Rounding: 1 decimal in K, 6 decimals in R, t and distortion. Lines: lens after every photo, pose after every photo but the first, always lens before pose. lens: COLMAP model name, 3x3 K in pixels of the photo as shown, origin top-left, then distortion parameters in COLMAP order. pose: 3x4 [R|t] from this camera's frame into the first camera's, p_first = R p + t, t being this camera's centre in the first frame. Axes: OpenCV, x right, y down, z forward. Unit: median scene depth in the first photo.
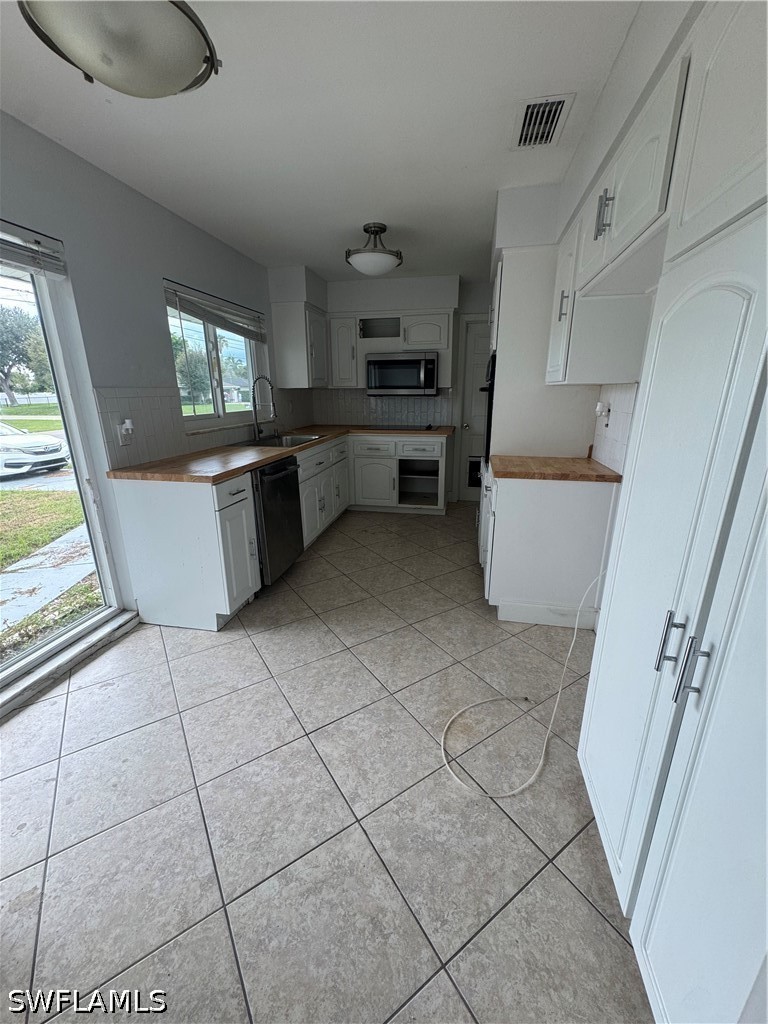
lens RADIAL K [[422.6, 0, 384.0], [0, 422.6, 512.0], [0, 0, 1]] dist [0.000867, 0.000189]
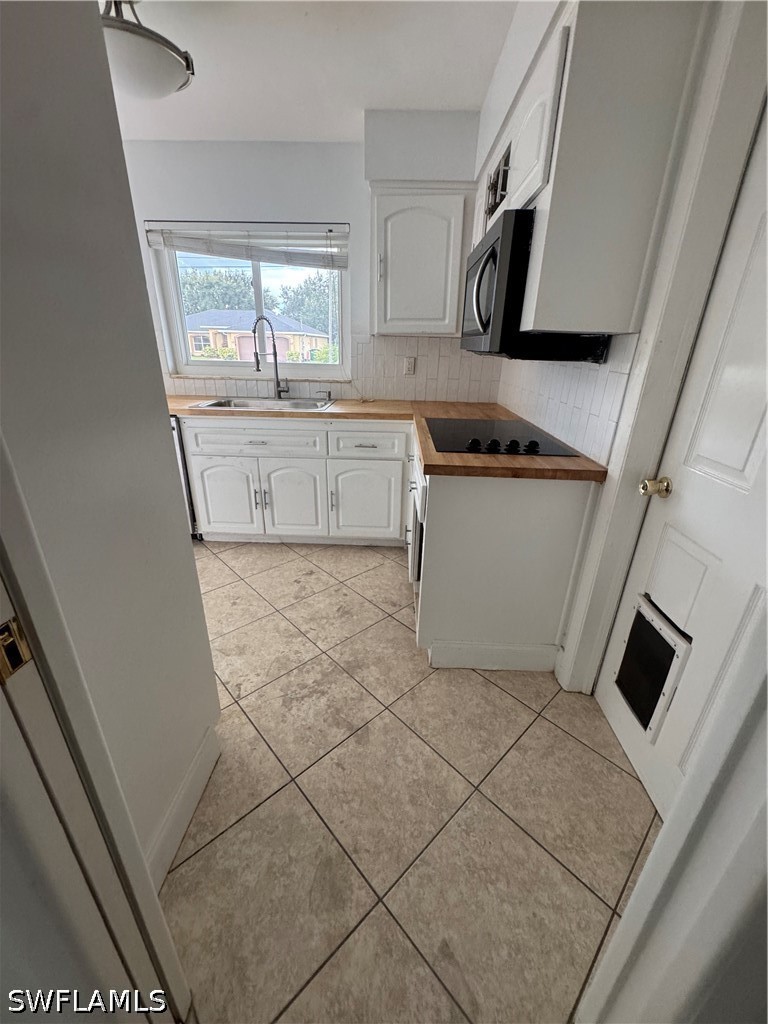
lens RADIAL K [[408.4, 0, 384.0], [0, 408.4, 512.0], [0, 0, 1]] dist [-0.001986, 0.000621]
pose [[0.156168, 0.387576, -0.908513, 0.509935], [-0.295000, 0.896119, 0.331580, -0.281821], [0.942649, 0.216229, 0.254280, 0.982019]]
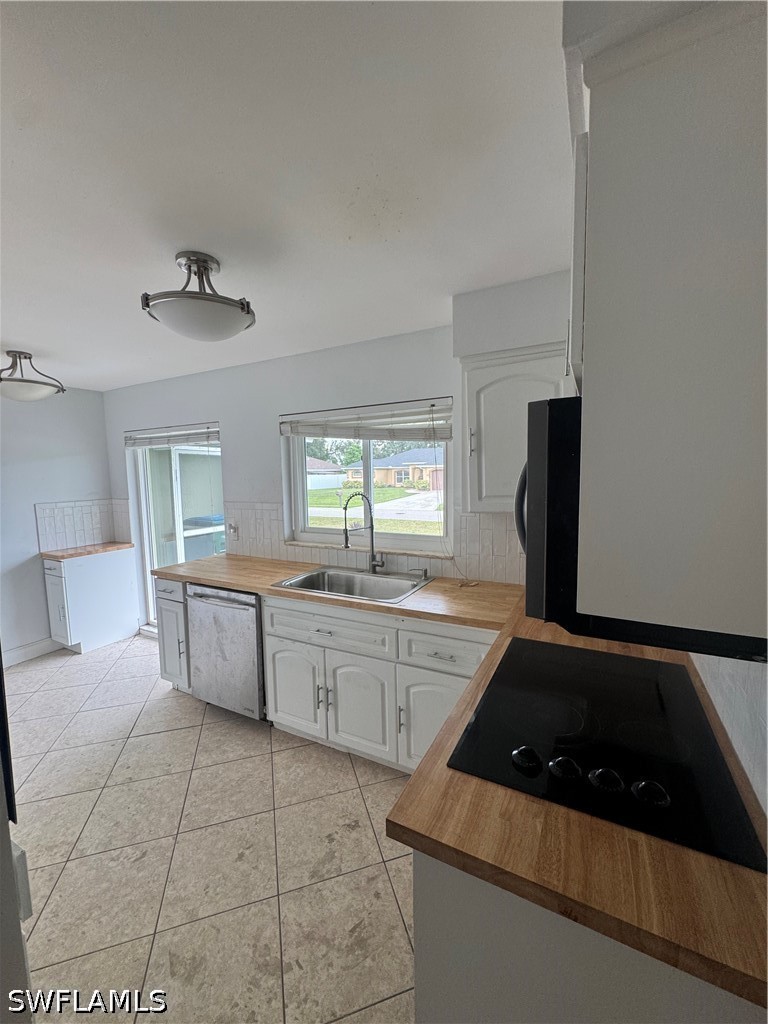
lens RADIAL K [[408.4, 0, 384.0], [0, 408.4, 512.0], [0, 0, 1]] dist [-0.001986, 0.000621]
pose [[-0.289635, 0.108717, -0.950943, 0.346545], [-0.241609, 0.953049, 0.182547, -0.387580], [0.926141, 0.282628, -0.249769, 1.103354]]
